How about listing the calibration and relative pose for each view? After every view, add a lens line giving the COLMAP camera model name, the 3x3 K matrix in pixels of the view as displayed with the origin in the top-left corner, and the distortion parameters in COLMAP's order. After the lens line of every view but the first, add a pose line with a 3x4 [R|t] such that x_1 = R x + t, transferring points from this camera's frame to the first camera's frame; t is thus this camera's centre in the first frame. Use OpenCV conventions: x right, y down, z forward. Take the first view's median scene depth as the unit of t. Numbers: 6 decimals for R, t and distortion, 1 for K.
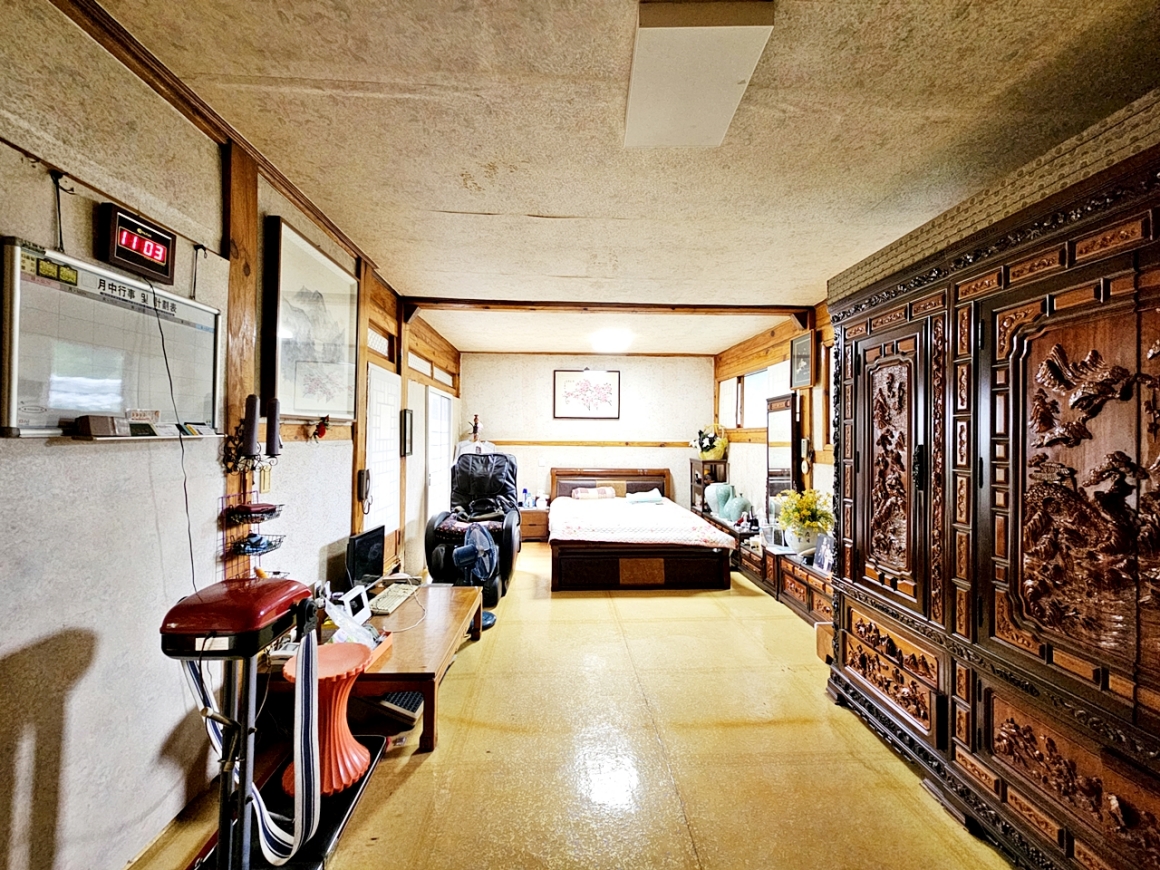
lens RADIAL K [[478.3, 0, 585.6], [0, 478.3, 433.1], [0, 0, 1]] dist [-0.002109, 0.001558]
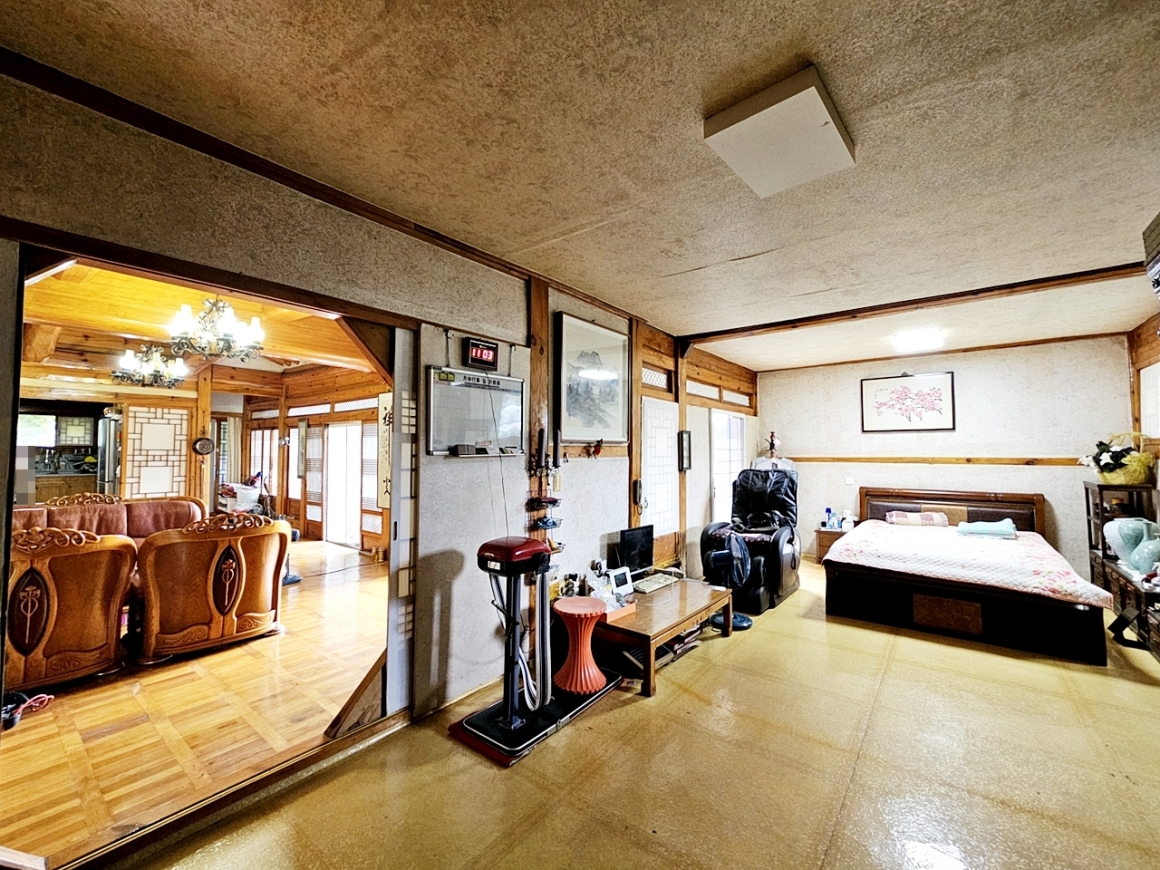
lens RADIAL K [[478.3, 0, 579.7], [0, 478.3, 434.1], [0, 0, 1]] dist [-0.002109, 0.001558]
pose [[0.753054, -0.034182, -0.657070, 0.298894], [0.012067, 0.999199, -0.038151, 0.001089], [0.657848, 0.020801, 0.752863, -0.082752]]
